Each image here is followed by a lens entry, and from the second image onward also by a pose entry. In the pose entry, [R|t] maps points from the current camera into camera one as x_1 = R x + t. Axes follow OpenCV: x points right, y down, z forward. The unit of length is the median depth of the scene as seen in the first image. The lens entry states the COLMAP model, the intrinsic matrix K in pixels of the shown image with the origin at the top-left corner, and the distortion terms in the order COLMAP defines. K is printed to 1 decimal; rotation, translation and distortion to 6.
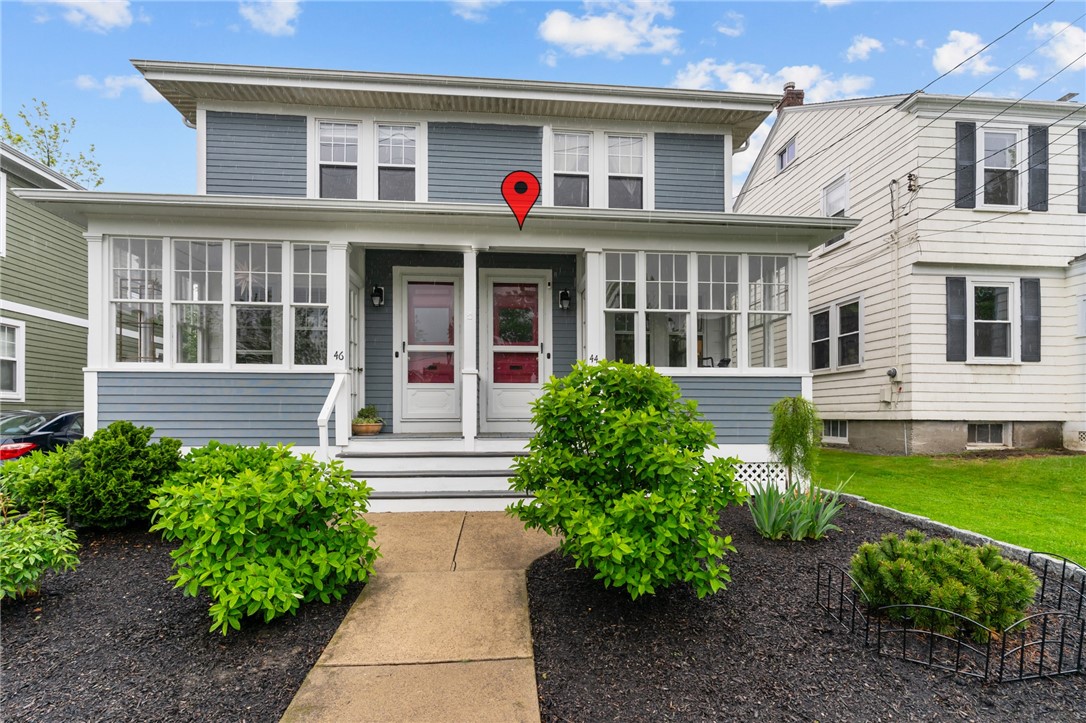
lens RADIAL K [[545.8, 0, 542.3], [0, 545.8, 406.0], [0, 0, 1]] dist [-0.003002, 0.000630]
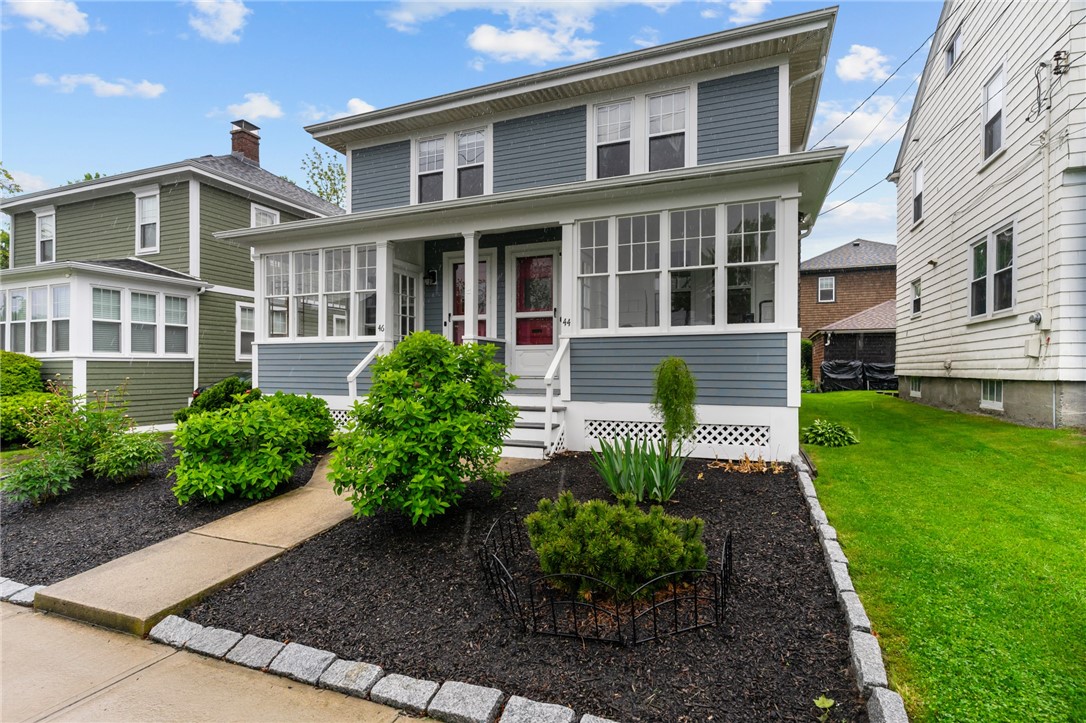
lens RADIAL K [[519.3, 0, 545.1], [0, 519.3, 373.6], [0, 0, 1]] dist [0.004403, -0.000058]
pose [[0.892206, 0.003795, -0.451612, 0.416069], [0.005873, 0.999783, 0.020004, -0.003716], [0.451590, -0.020500, 0.891990, 0.042441]]
